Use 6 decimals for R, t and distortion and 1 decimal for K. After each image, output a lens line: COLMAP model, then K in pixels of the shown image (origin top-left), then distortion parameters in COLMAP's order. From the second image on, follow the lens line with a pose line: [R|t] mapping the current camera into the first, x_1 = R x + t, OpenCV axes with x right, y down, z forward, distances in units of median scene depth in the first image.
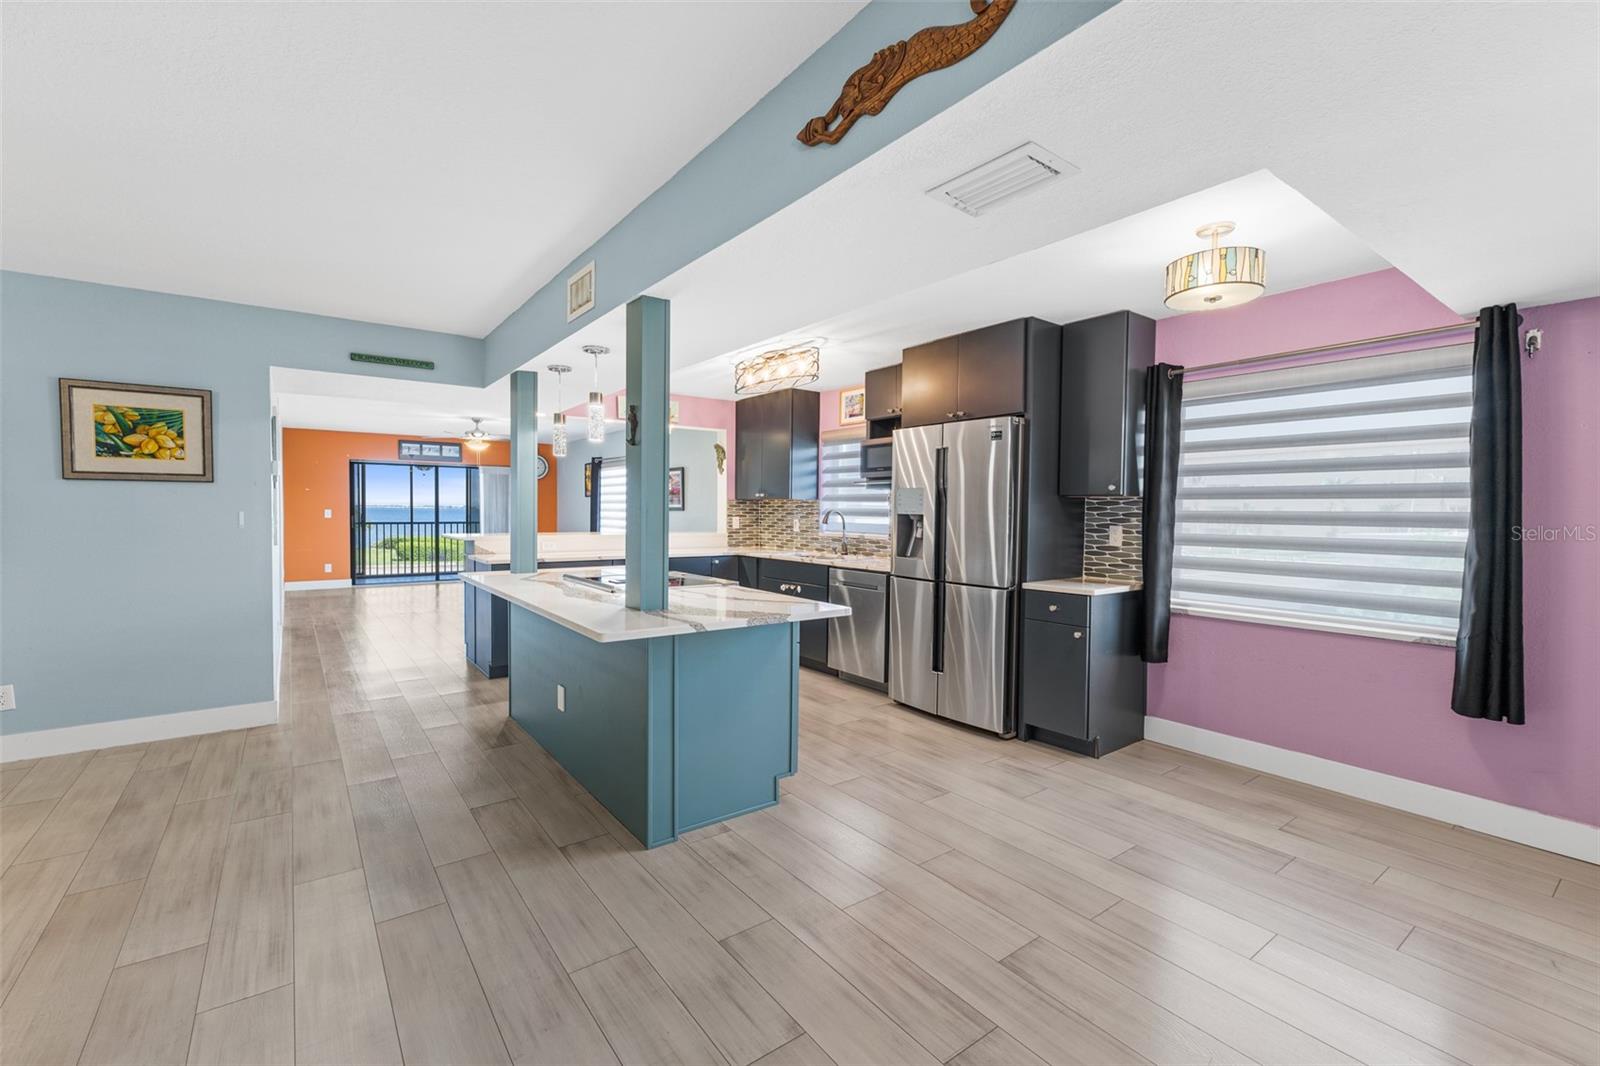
lens RADIAL K [[682.5, 0, 794.6], [0, 682.5, 530.2], [0, 0, 1]] dist [0.004333, 0.000184]
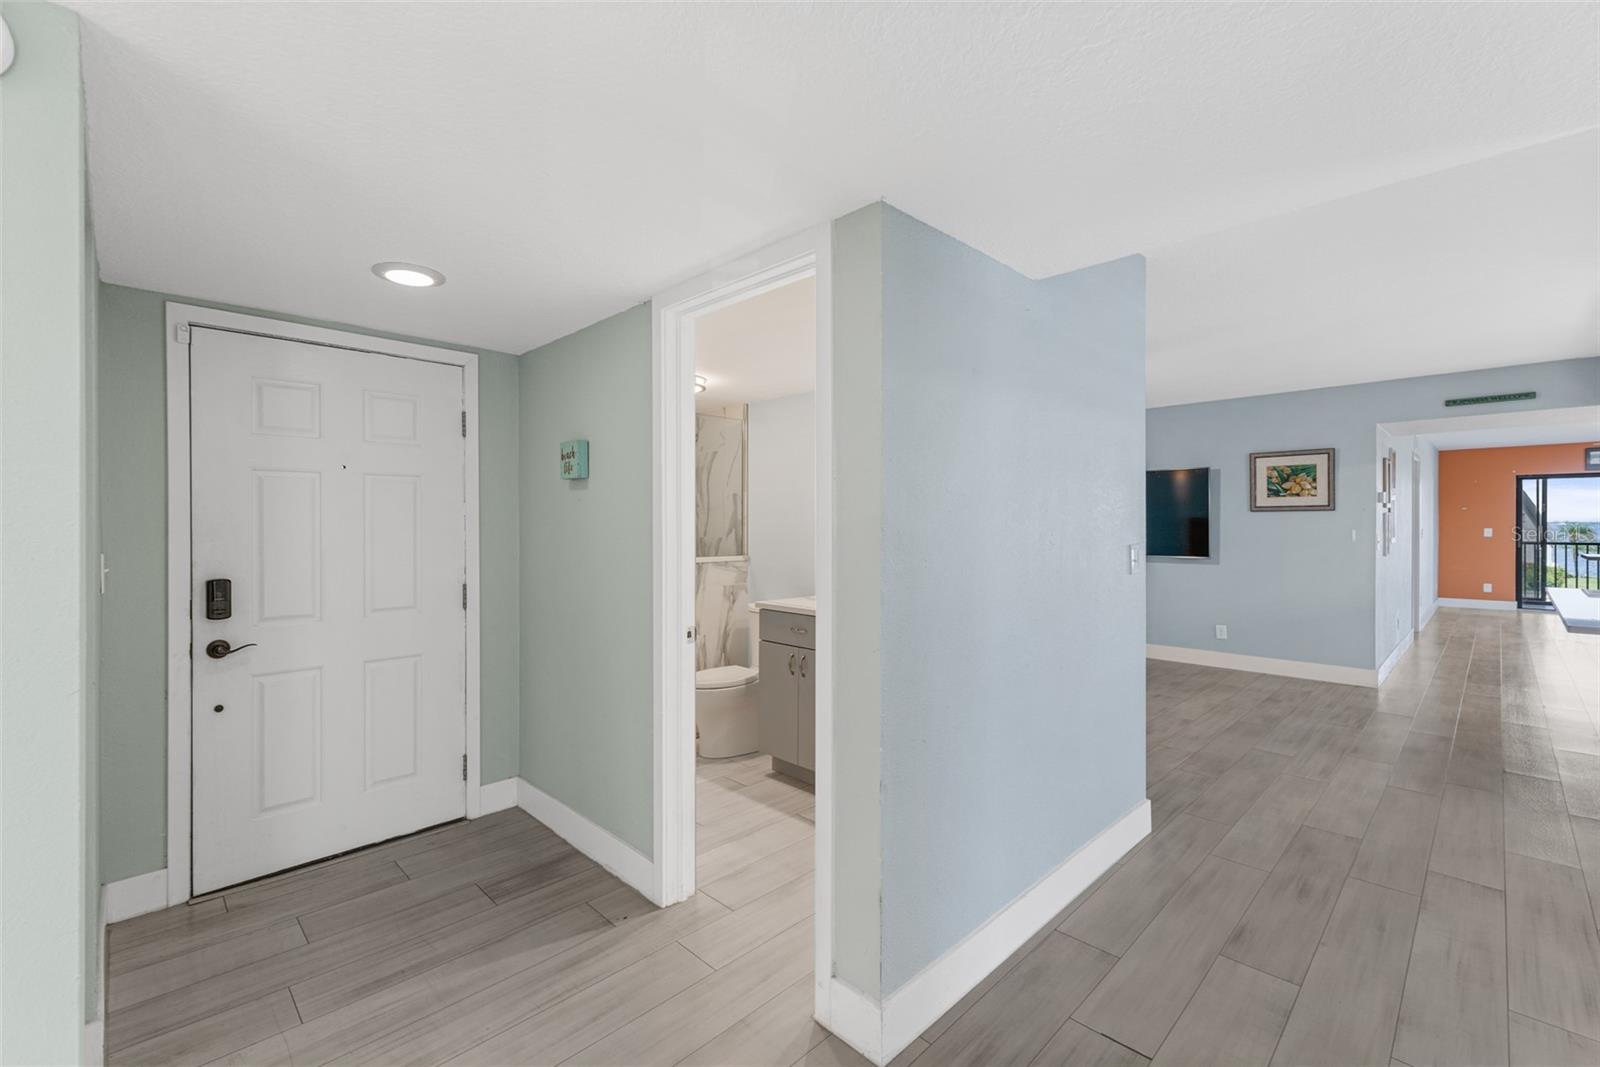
lens RADIAL K [[687.9, 0, 784.1], [0, 687.9, 527.0], [0, 0, 1]] dist [0.003389, -0.000456]
pose [[0.130683, -0.004648, -0.991413, 0.404721], [-0.026672, 0.999611, -0.008202, 0.008063], [0.991065, 0.027515, 0.130508, -0.316034]]
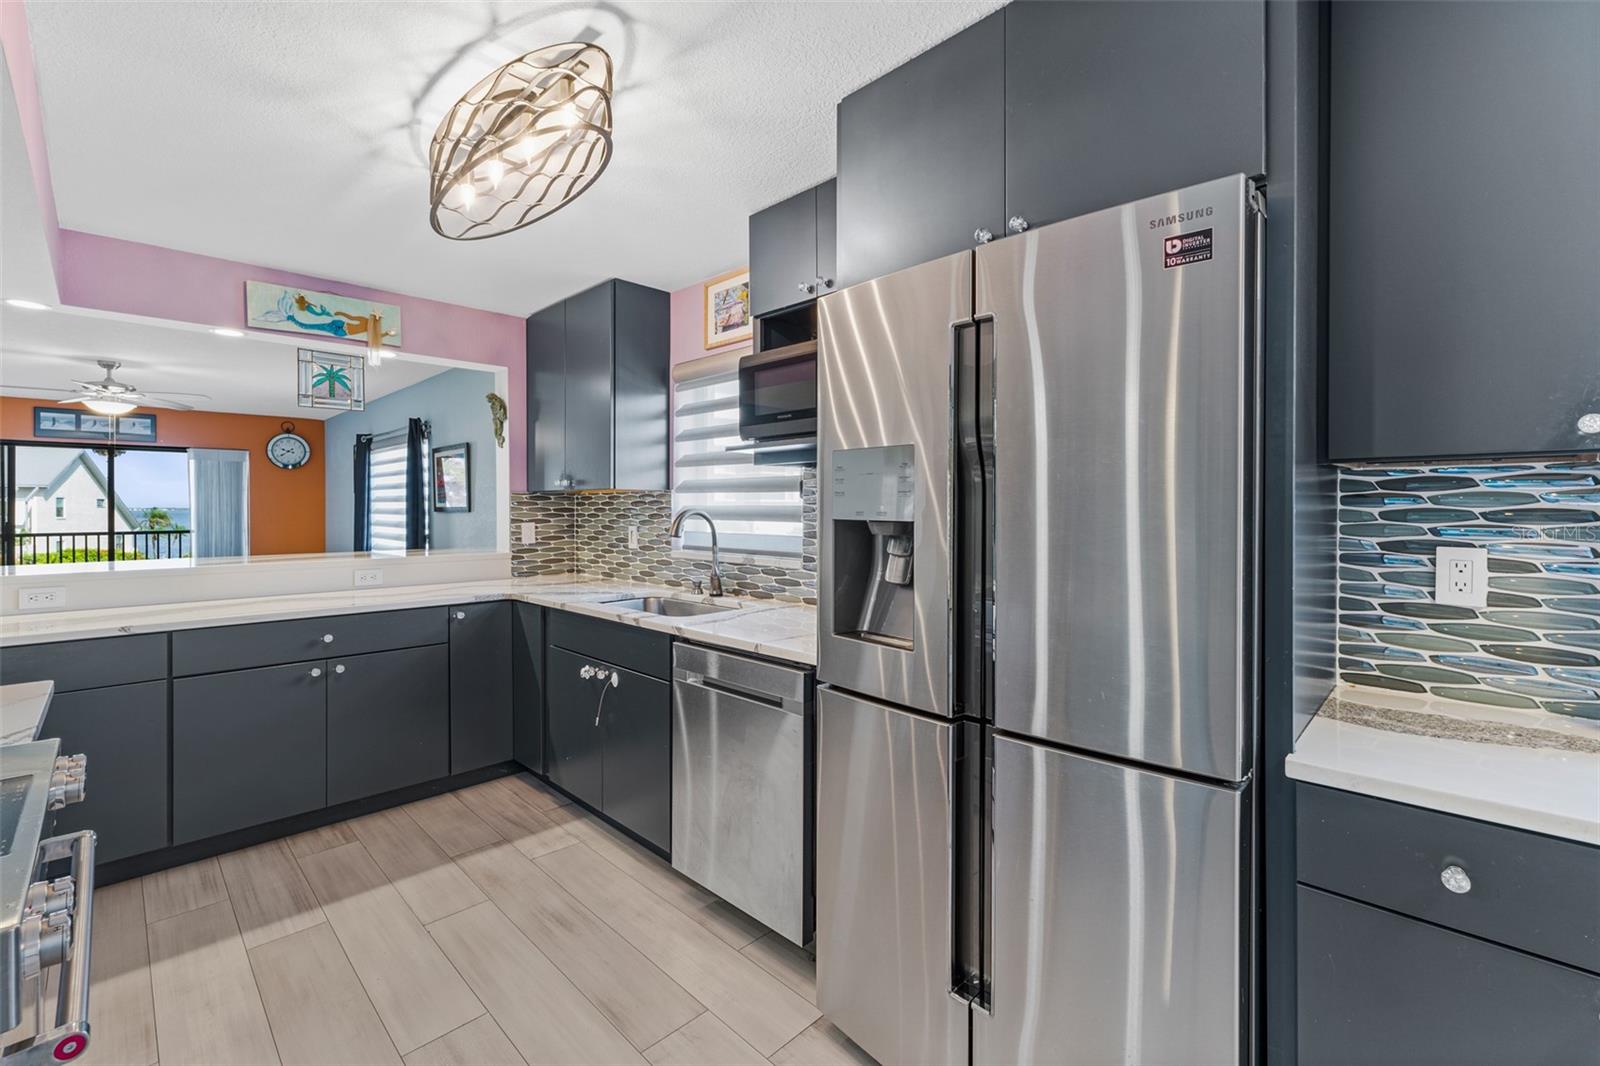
lens RADIAL K [[690.6, 0, 794.2], [0, 690.6, 509.8], [0, 0, 1]] dist [0.001715, 0.000111]
pose [[0.989287, -0.011700, 0.145514, 0.076793], [0.015436, 0.999579, -0.024576, -0.020732], [-0.145165, 0.026559, 0.989051, 0.651632]]
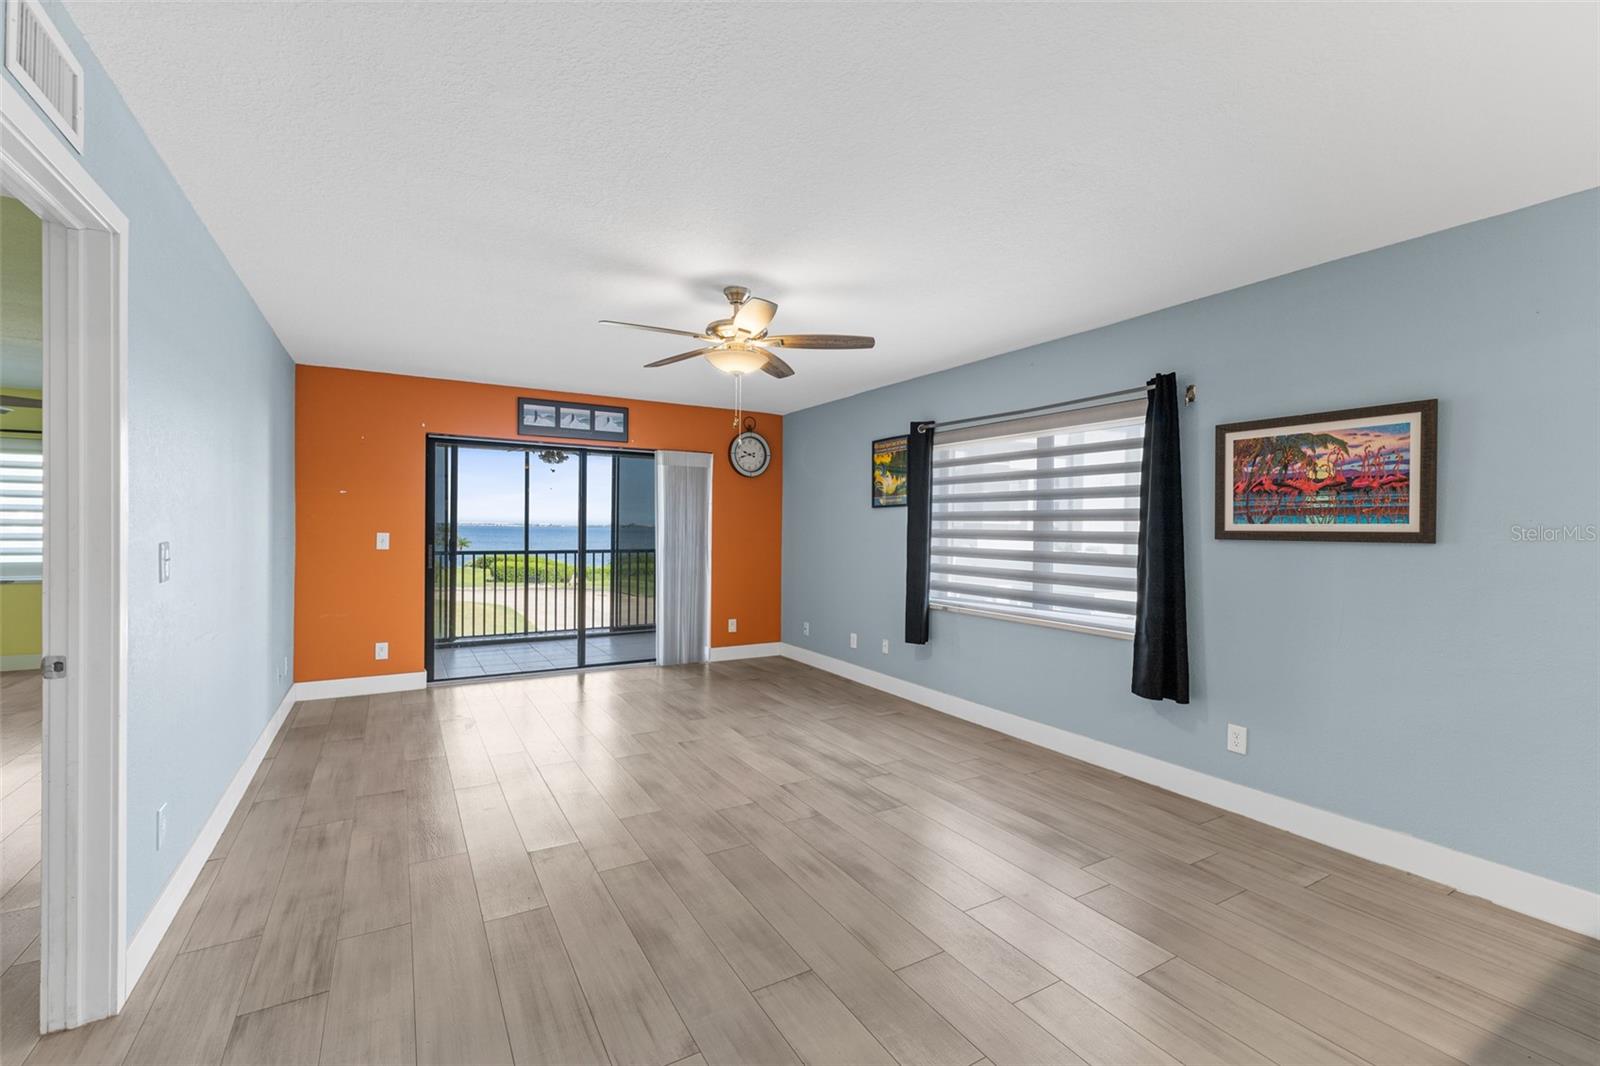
lens RADIAL K [[680.5, 0, 794.6], [0, 680.5, 532.5], [0, 0, 1]] dist [0.002000, -0.000347]
pose [[0.994454, 0.002189, -0.105148, -0.805089], [-0.004567, 0.999739, -0.022385, -0.049625], [0.105072, 0.022741, 0.994205, 1.303637]]
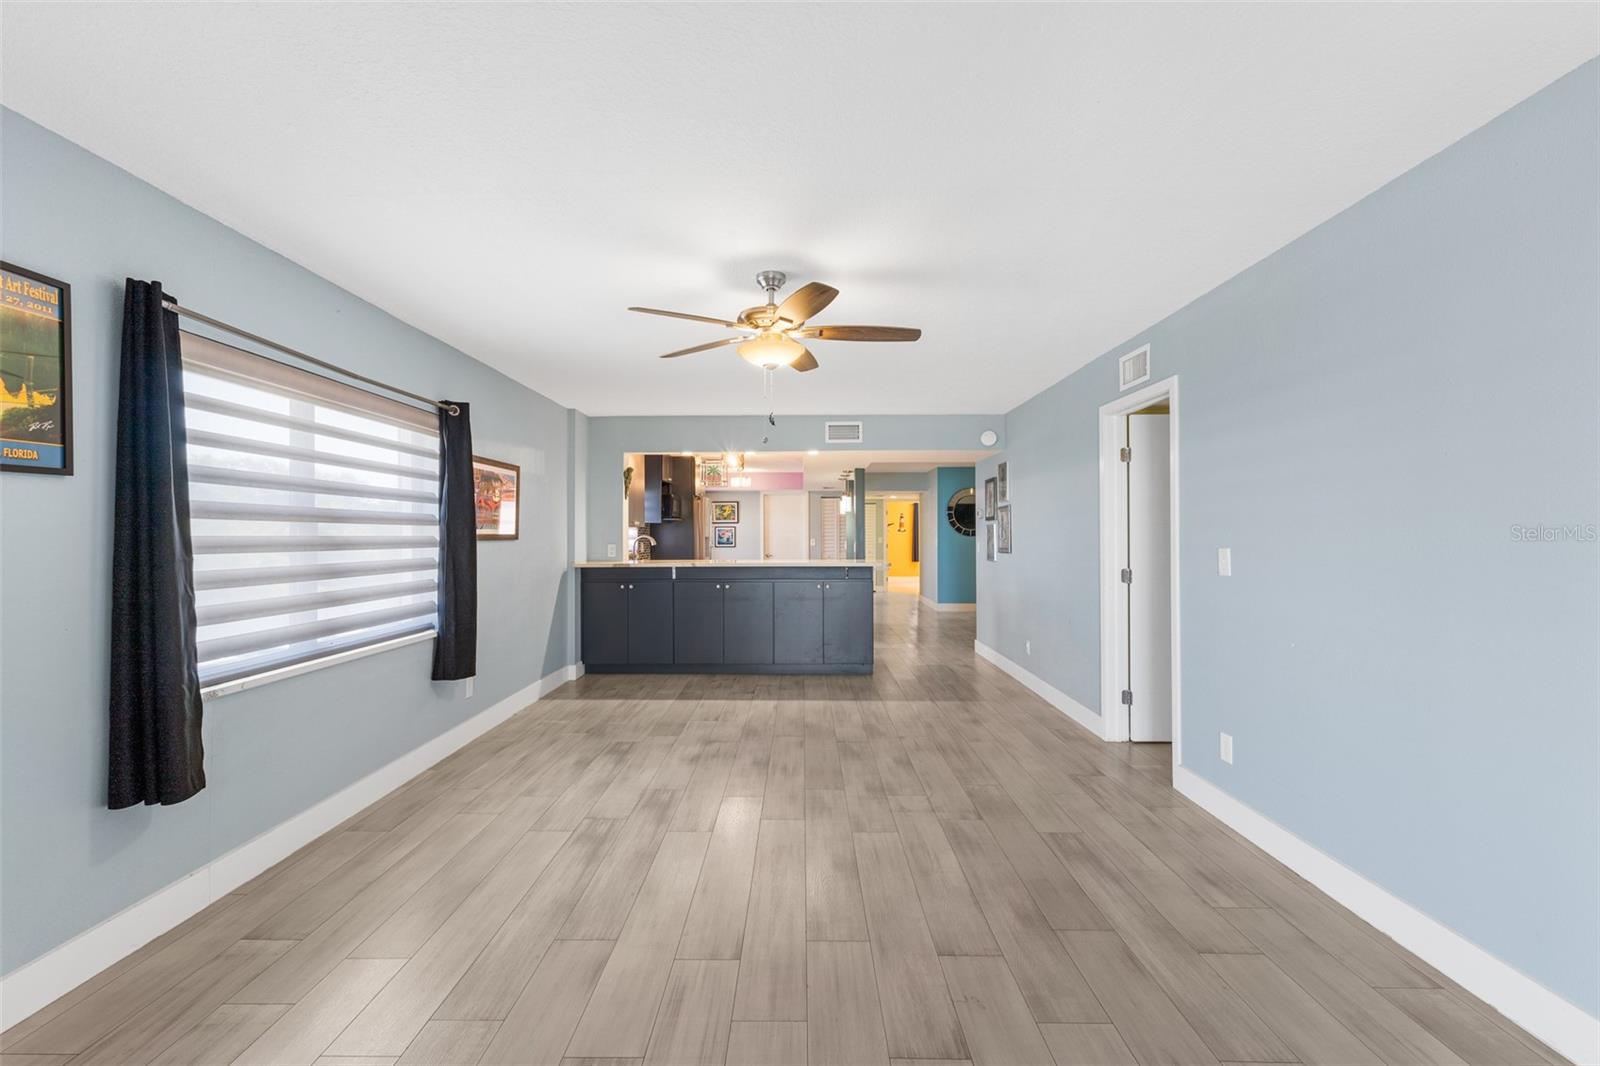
lens RADIAL K [[685.1, 0, 796.4], [0, 685.1, 522.8], [0, 0, 1]] dist [0.005089, 0.000173]
pose [[-0.800053, 0.001237, 0.599928, -1.397040], [0.010411, 0.999876, 0.011821, -0.092842], [-0.599839, 0.015703, -0.799967, 2.611597]]
